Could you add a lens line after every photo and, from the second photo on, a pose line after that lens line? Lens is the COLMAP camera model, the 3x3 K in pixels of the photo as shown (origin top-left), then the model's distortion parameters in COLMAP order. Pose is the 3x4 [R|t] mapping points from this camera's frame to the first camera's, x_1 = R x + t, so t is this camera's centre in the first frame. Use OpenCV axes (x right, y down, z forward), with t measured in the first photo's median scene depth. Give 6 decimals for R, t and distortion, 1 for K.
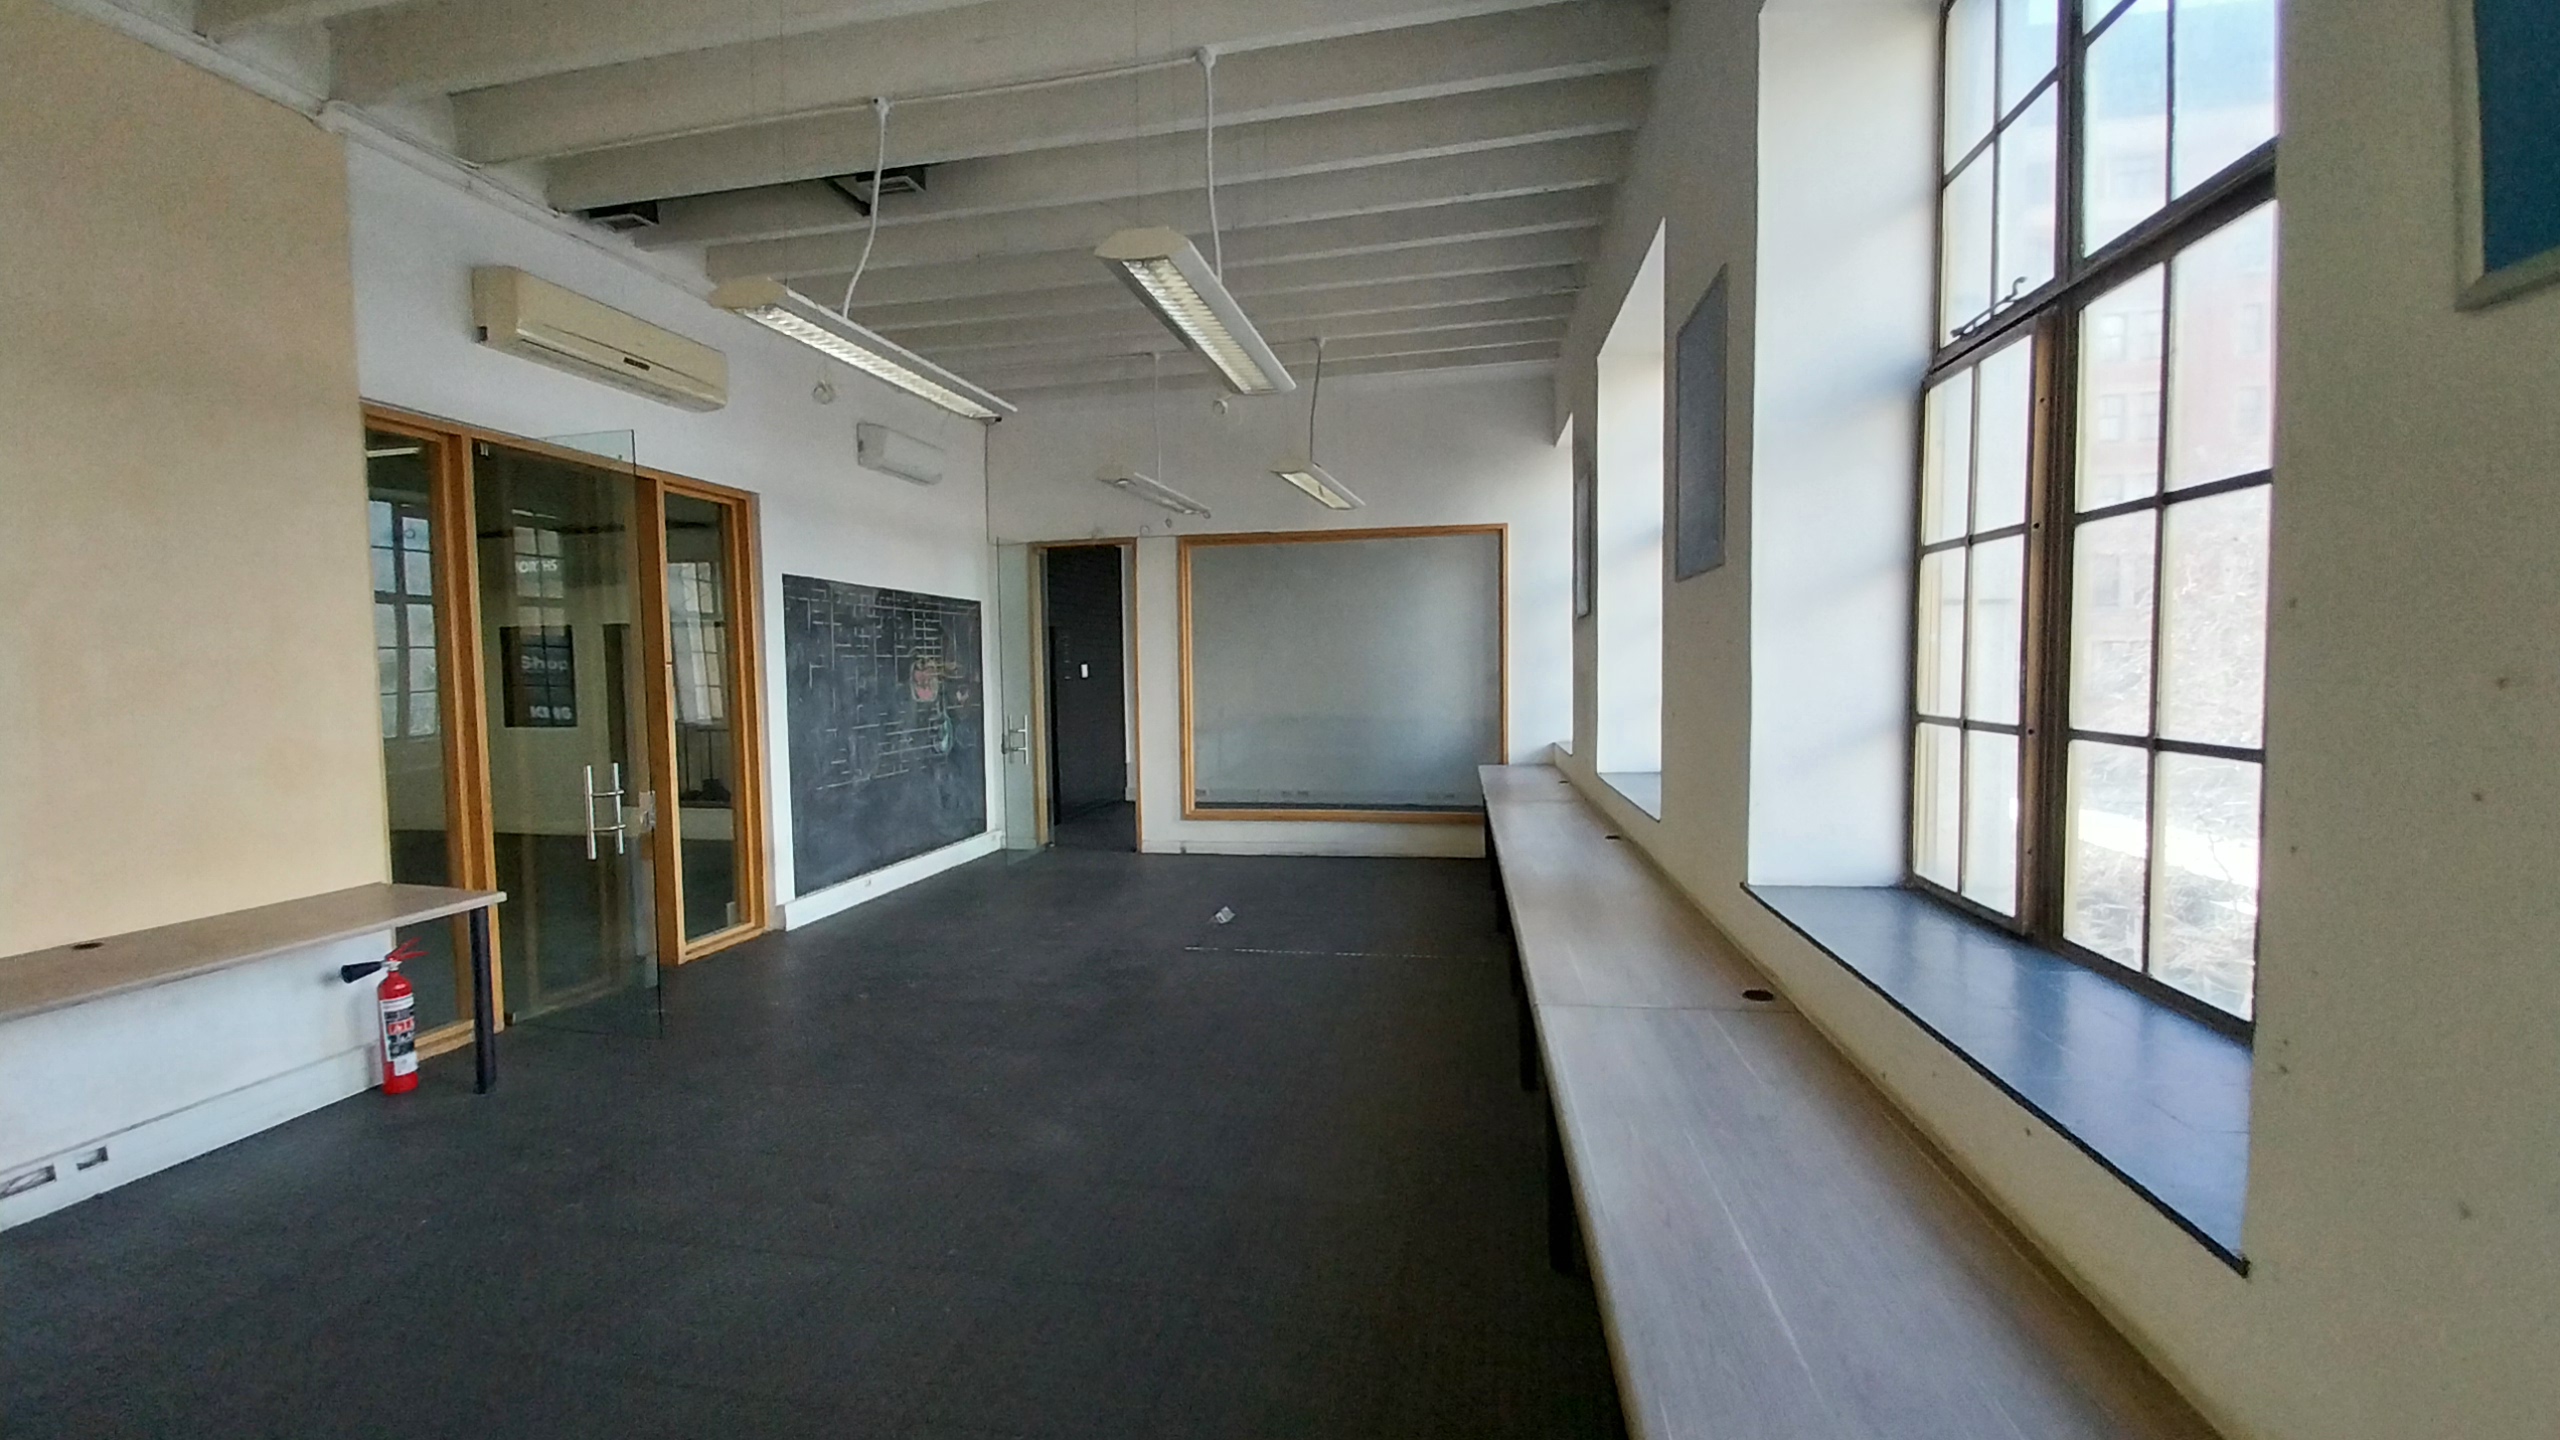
lens RADIAL K [[1015.6, 0, 1280.0], [0, 1015.6, 720.0], [0, 0, 1]] dist [0.032952, -0.019872]
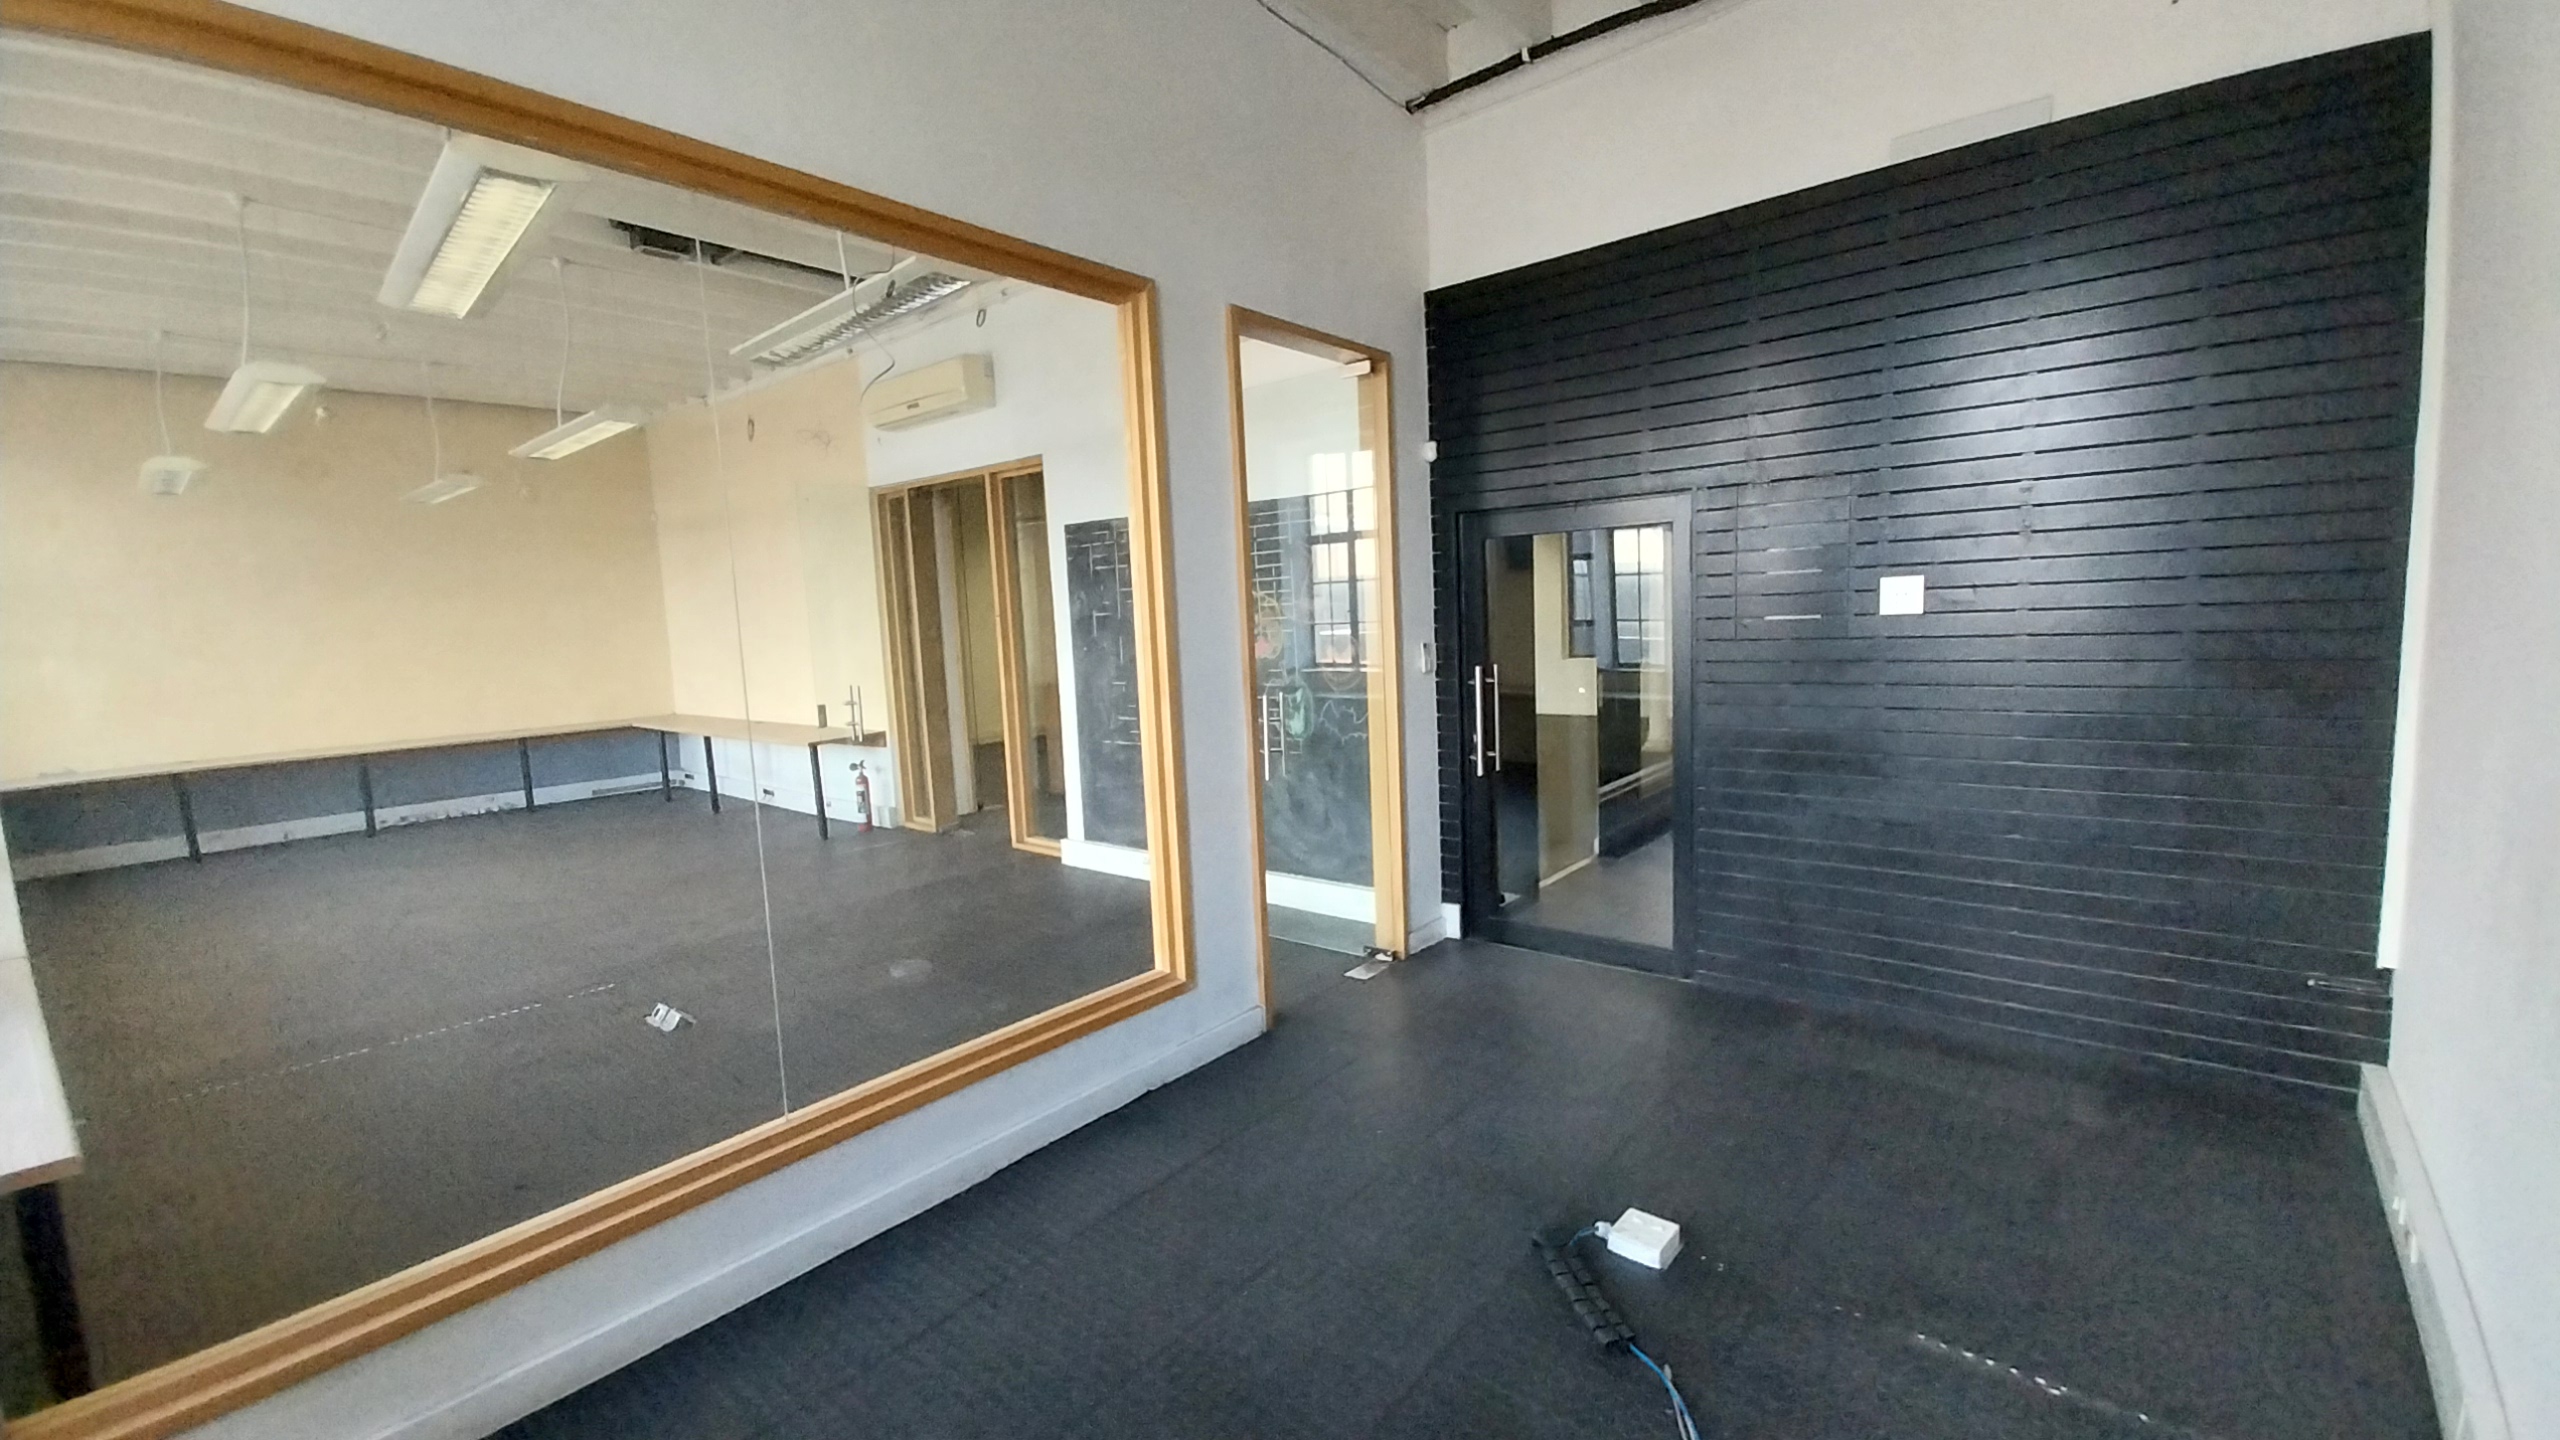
lens RADIAL K [[1028.3, 0, 1299.8], [0, 1028.3, 722.3], [0, 0, 1]] dist [0.019151, -0.009569]
pose [[-0.463331, 0.127985, -0.876895, 0.375934], [0.000857, 0.989580, 0.143979, -0.108509], [0.886185, 0.065959, -0.458613, 1.913488]]
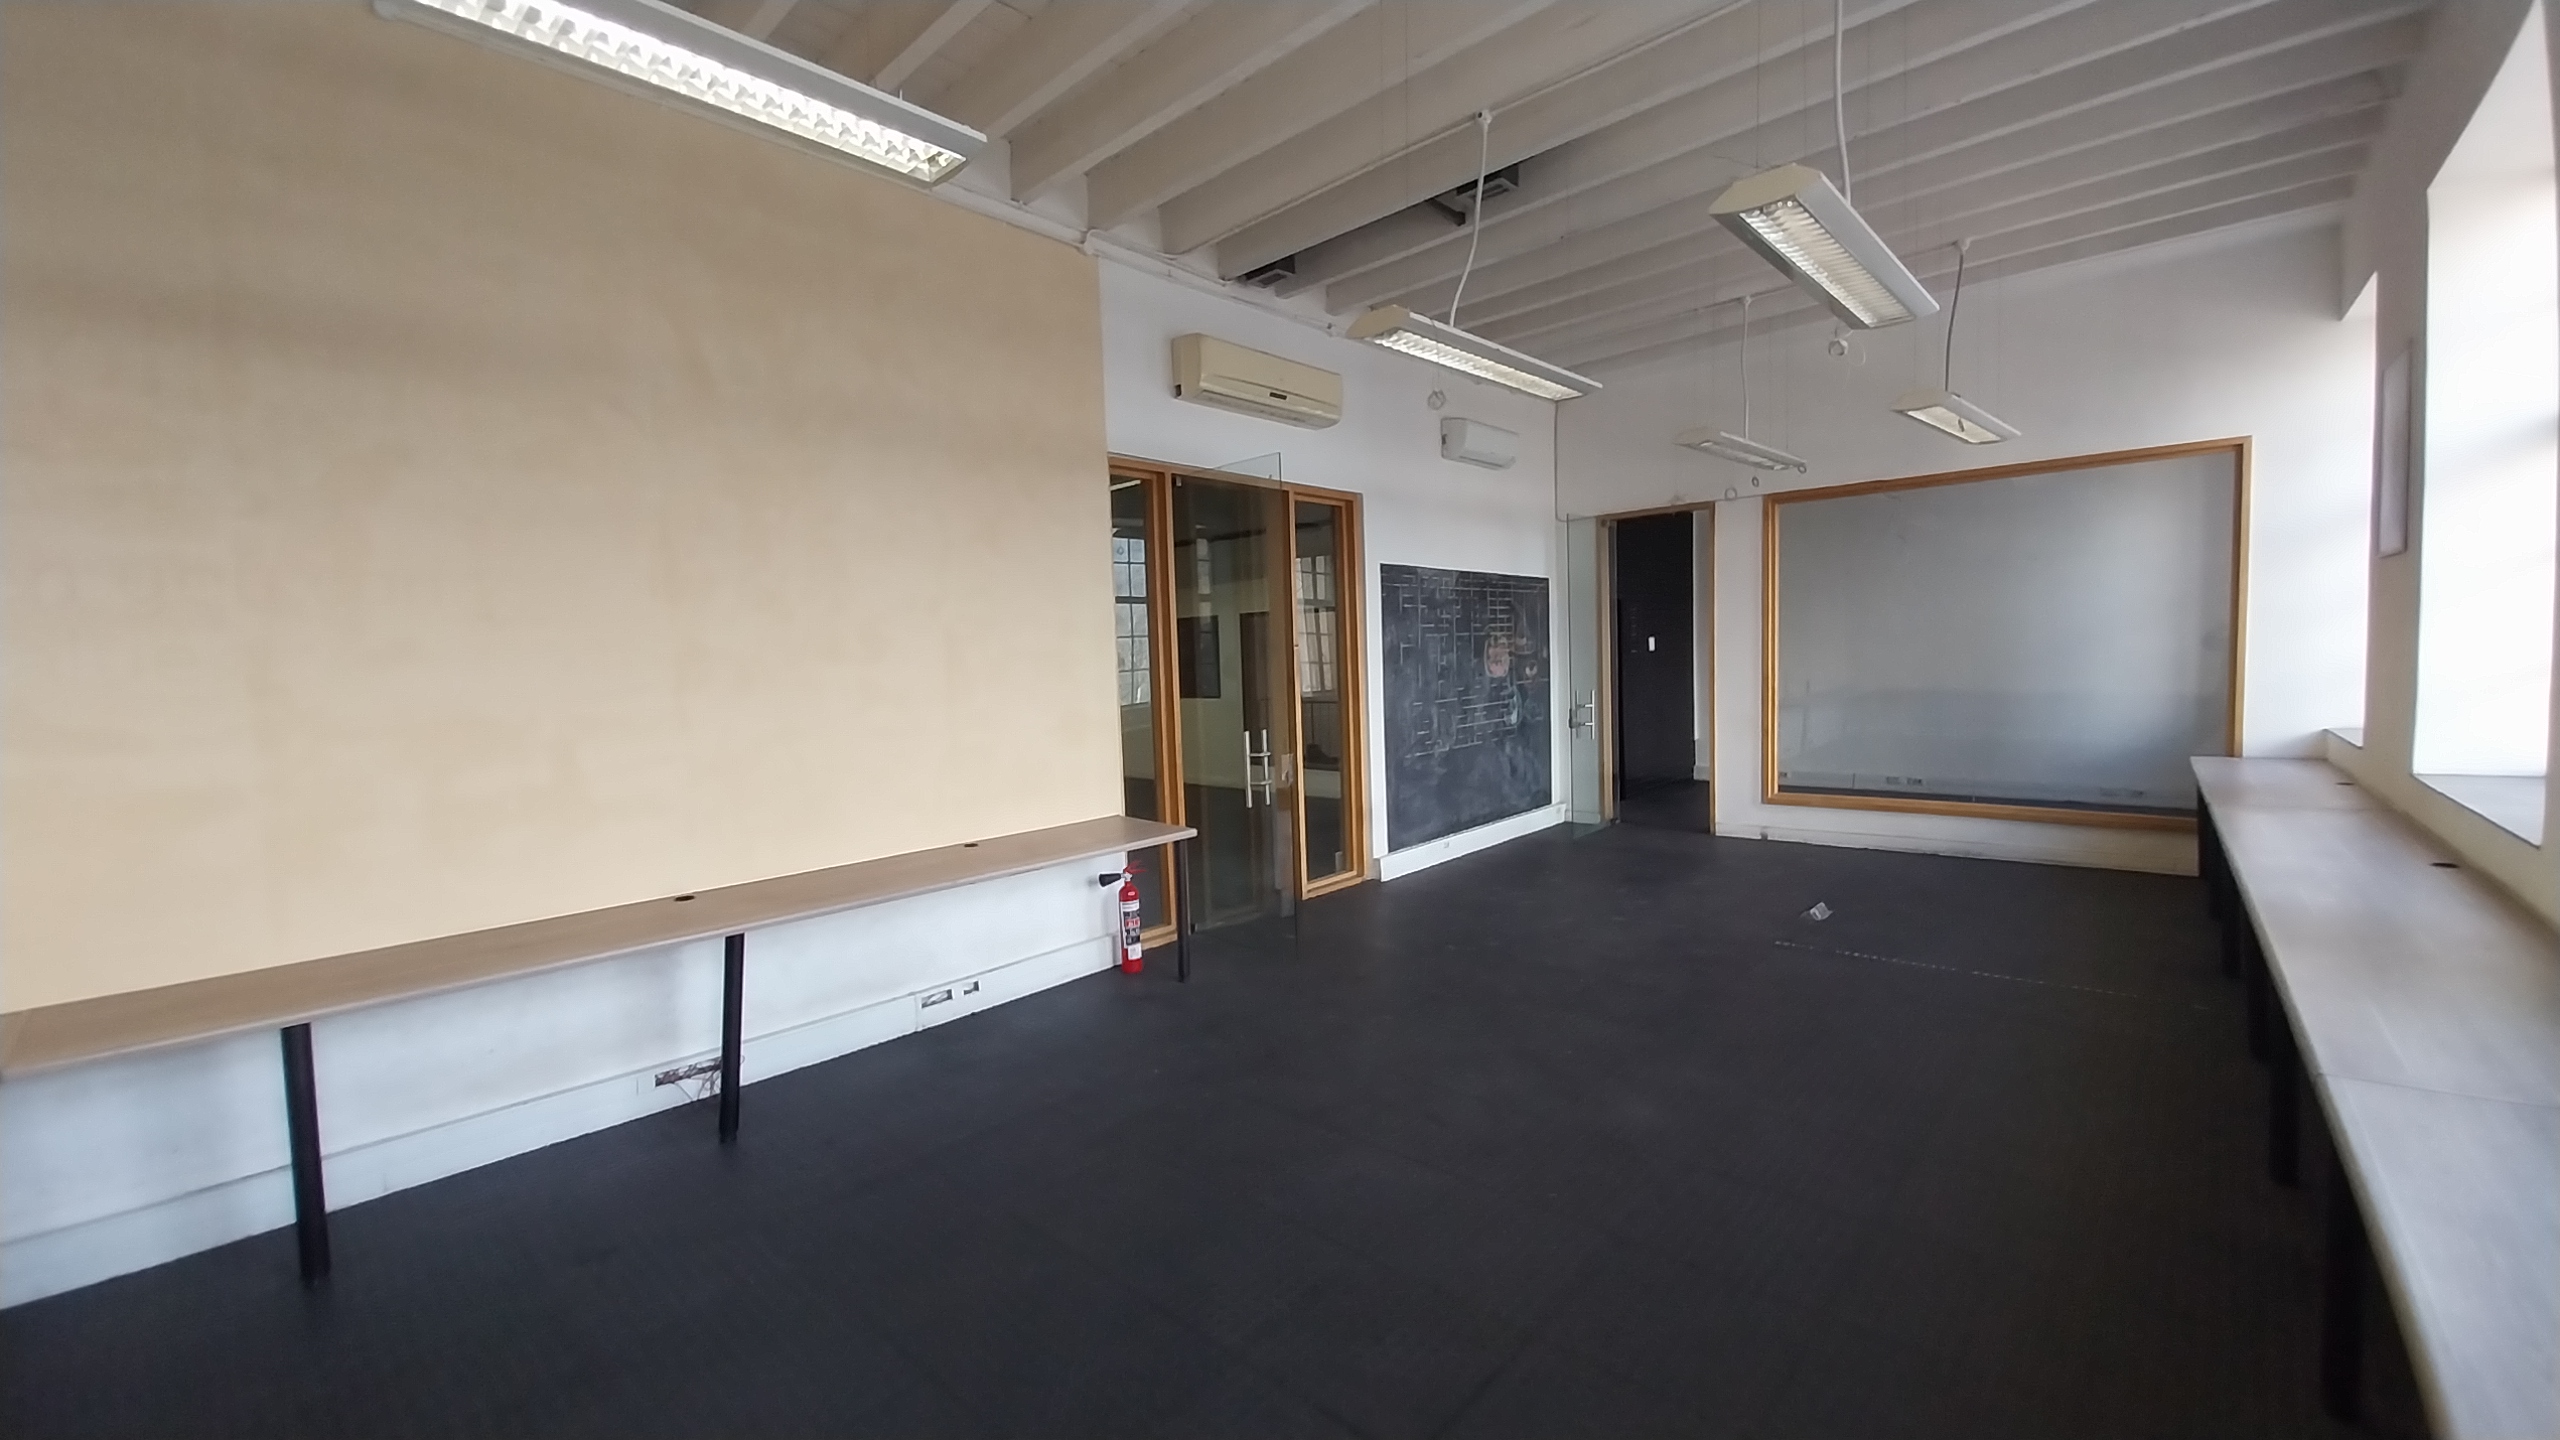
lens RADIAL K [[1012.4, 0, 1273.6], [0, 1012.4, 724.5], [0, 0, 1]] dist [0.001629, -0.000022]
pose [[0.861552, 0.020036, -0.507275, -0.023404], [-0.004335, 0.999475, 0.032114, -0.002321], [0.507652, -0.025469, 0.861186, -0.022507]]
